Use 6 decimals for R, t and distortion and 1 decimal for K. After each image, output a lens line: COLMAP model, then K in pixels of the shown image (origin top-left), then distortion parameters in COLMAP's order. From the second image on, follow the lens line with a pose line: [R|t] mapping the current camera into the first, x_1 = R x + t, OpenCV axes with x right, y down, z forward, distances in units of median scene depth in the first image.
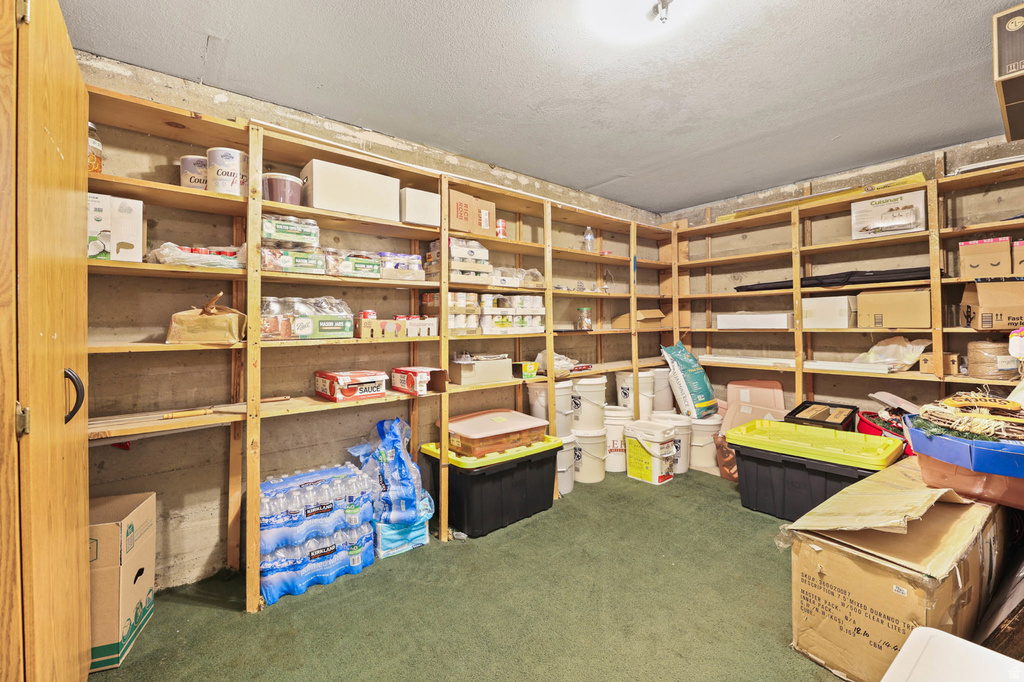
lens RADIAL K [[434.3, 0, 508.6], [0, 434.3, 332.8], [0, 0, 1]] dist [-0.003770, -0.002024]
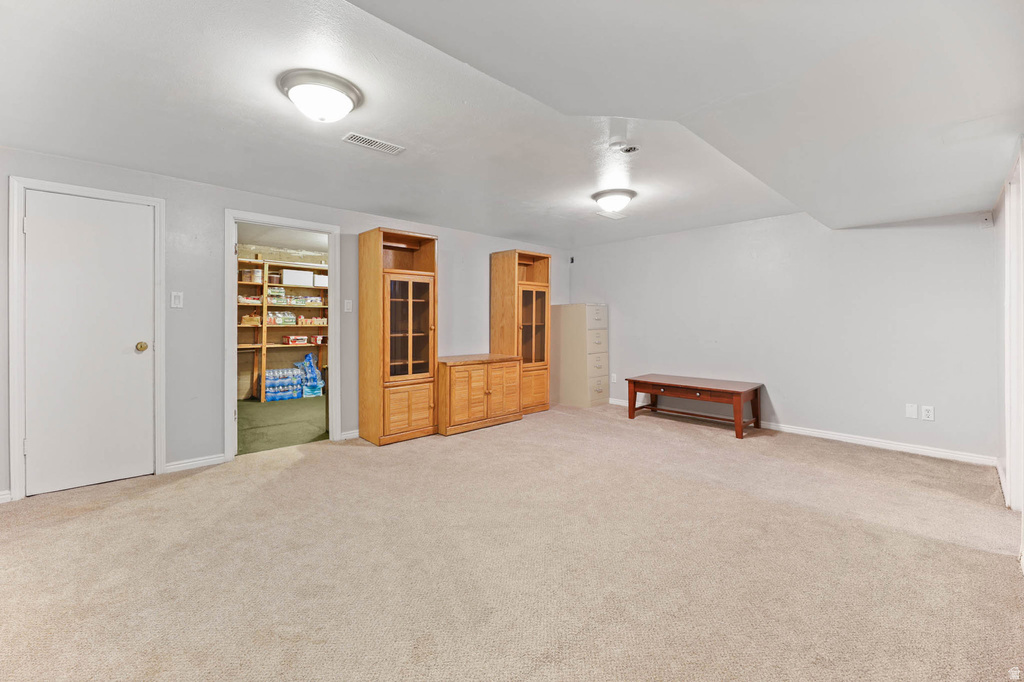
lens RADIAL K [[434.3, 0, 516.3], [0, 434.3, 327.6], [0, 0, 1]] dist [-0.003770, -0.002024]
pose [[0.996722, 0.014029, 0.079680, 1.024688], [-0.013217, 0.999855, -0.010708, 0.048168], [-0.079819, 0.009619, 0.996763, -2.349835]]
